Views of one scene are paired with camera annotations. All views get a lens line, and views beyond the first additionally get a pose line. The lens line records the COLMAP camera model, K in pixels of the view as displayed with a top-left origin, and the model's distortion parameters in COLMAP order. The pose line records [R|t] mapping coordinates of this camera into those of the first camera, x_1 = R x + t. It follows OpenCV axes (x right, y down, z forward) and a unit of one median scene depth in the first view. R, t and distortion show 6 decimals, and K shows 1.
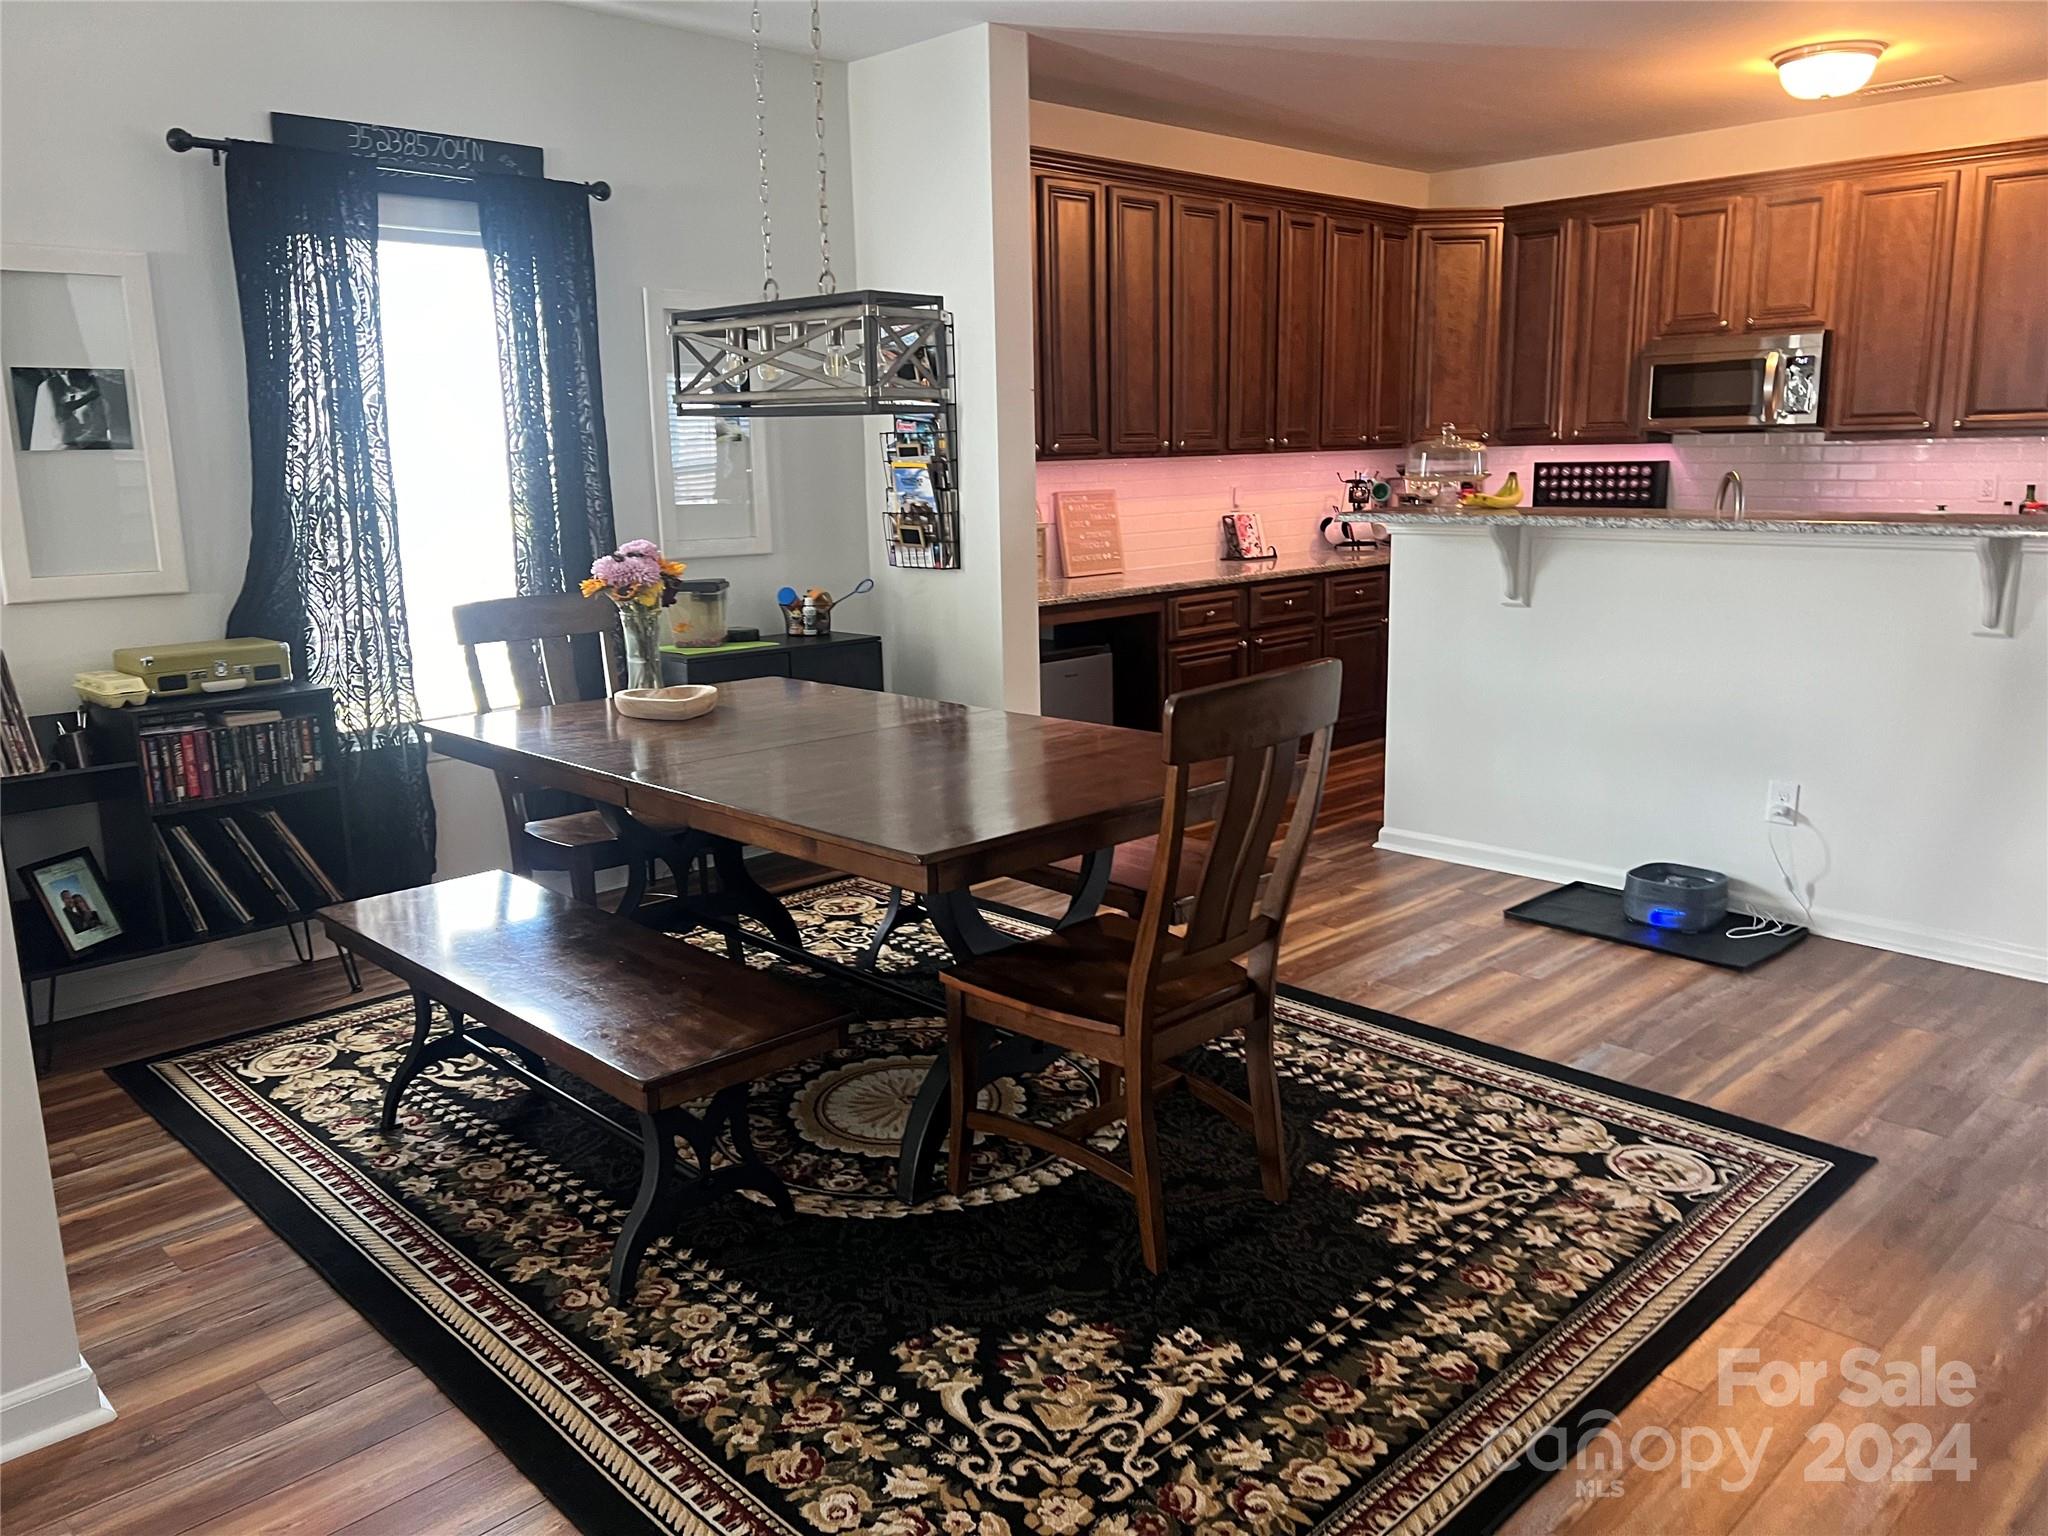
lens RADIAL K [[1517.2, 0, 1024.0], [0, 1517.2, 768.0], [0, 0, 1]] dist [0.071359, -0.090315]
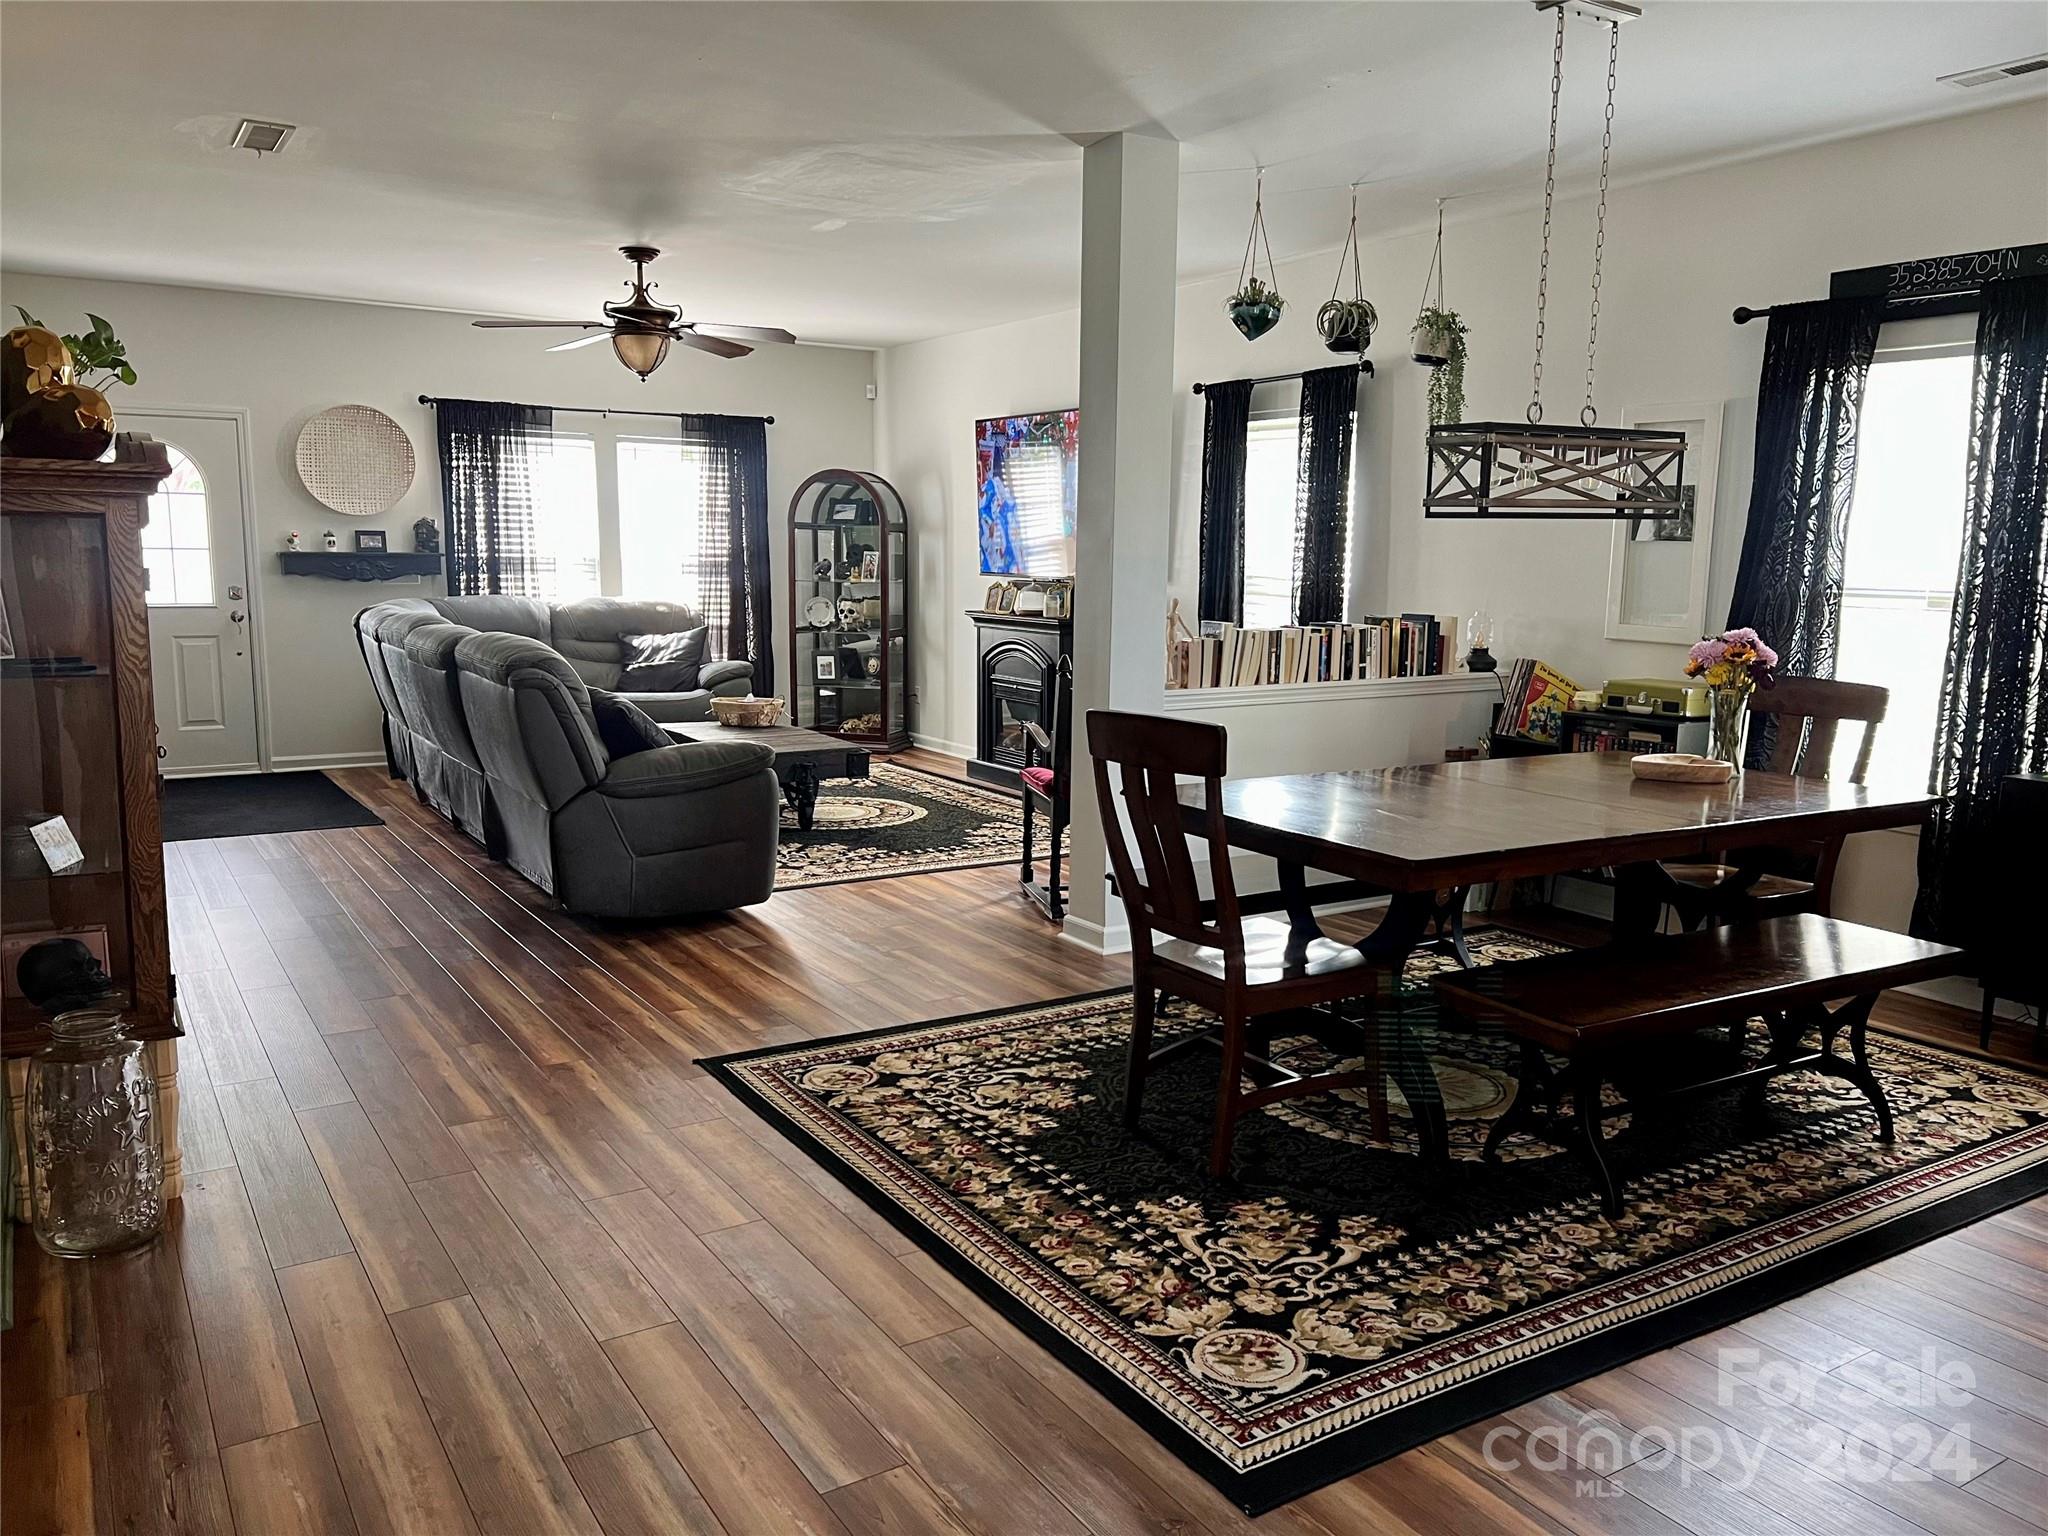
lens RADIAL K [[1517.2, 0, 1024.0], [0, 1517.2, 768.0], [0, 0, 1]] dist [0.071359, -0.090315]
pose [[-0.207428, 0.155162, -0.965867, 1.214955], [-0.211791, 0.956801, 0.199190, -0.208327], [0.955049, 0.245880, -0.165606, 0.919621]]
